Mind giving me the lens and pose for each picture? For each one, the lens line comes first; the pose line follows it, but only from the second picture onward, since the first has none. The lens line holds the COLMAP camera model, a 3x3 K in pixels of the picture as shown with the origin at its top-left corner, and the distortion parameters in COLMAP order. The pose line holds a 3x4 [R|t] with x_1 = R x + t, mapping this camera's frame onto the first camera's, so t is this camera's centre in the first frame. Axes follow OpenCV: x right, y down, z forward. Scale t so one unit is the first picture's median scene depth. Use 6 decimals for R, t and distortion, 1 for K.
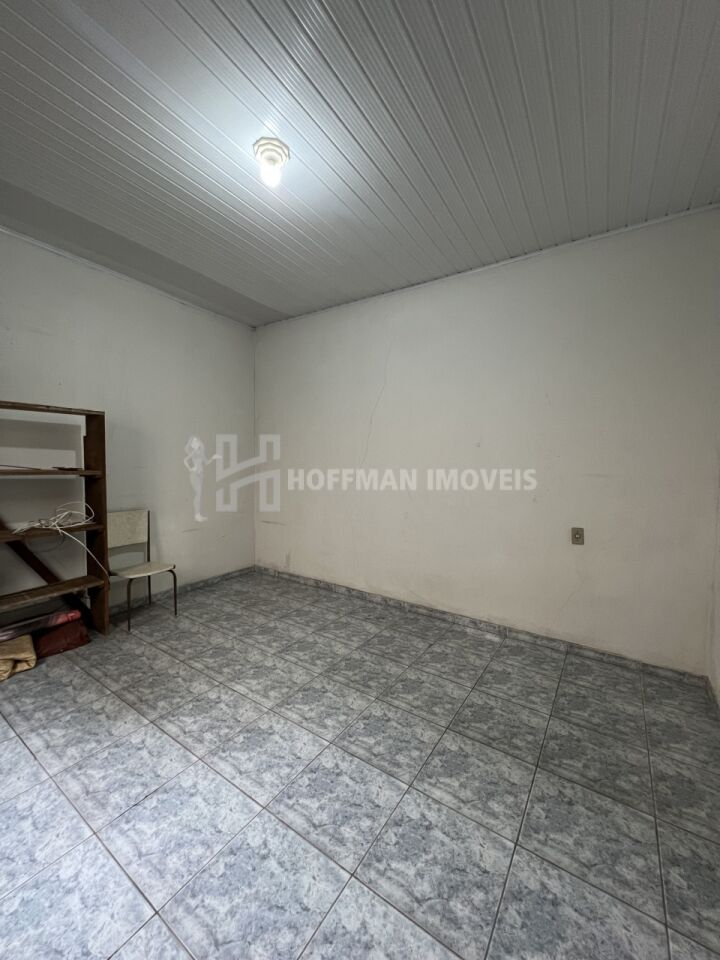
lens RADIAL K [[383.0, 0, 360.0], [0, 383.0, 480.0], [0, 0, 1]] dist [-0.001021, 0.000236]
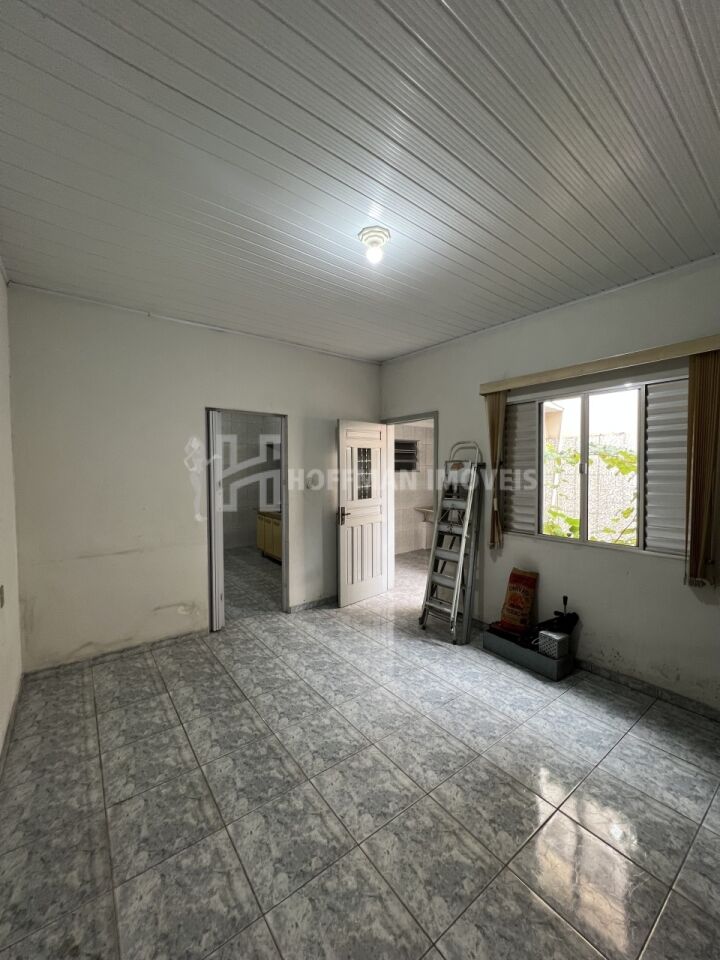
lens RADIAL K [[383.0, 0, 360.0], [0, 383.0, 480.0], [0, 0, 1]] dist [-0.001021, 0.000236]
pose [[-0.945218, -0.027813, 0.325253, -0.464312], [0.001257, 0.996046, 0.088825, -0.194218], [-0.326438, 0.084368, -0.941446, 1.719629]]
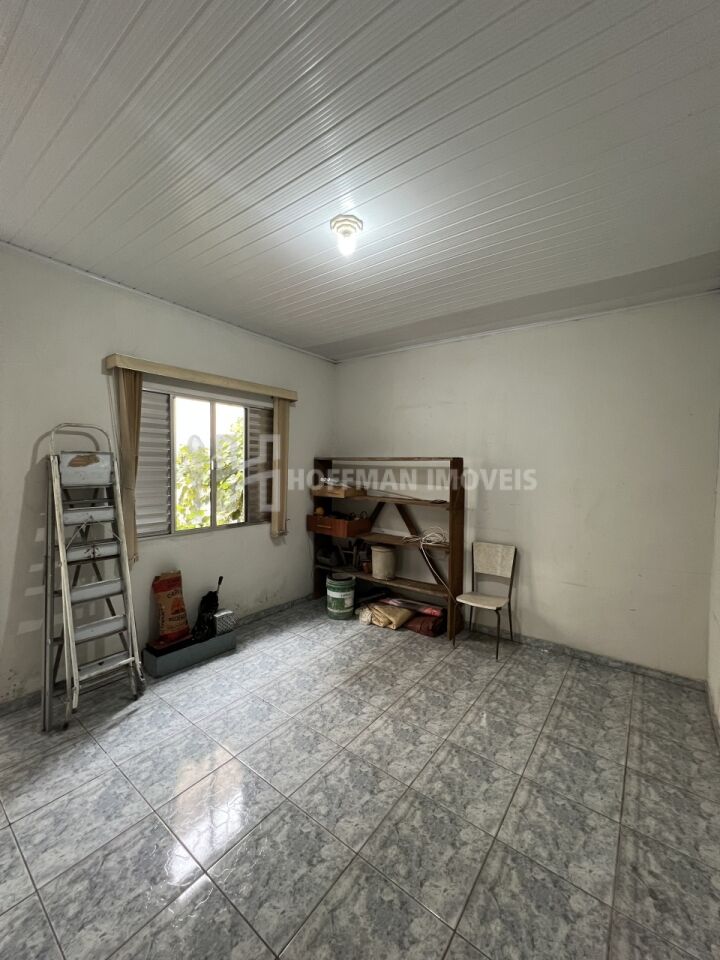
lens RADIAL K [[381.6, 0, 355.6], [0, 381.6, 470.1], [0, 0, 1]] dist [-0.002098, 0.000008]
pose [[-0.066065, -0.015008, -0.997702, 0.709029], [-0.070480, 0.997460, -0.010337, -0.124756], [0.995323, 0.069635, -0.066955, 0.927099]]
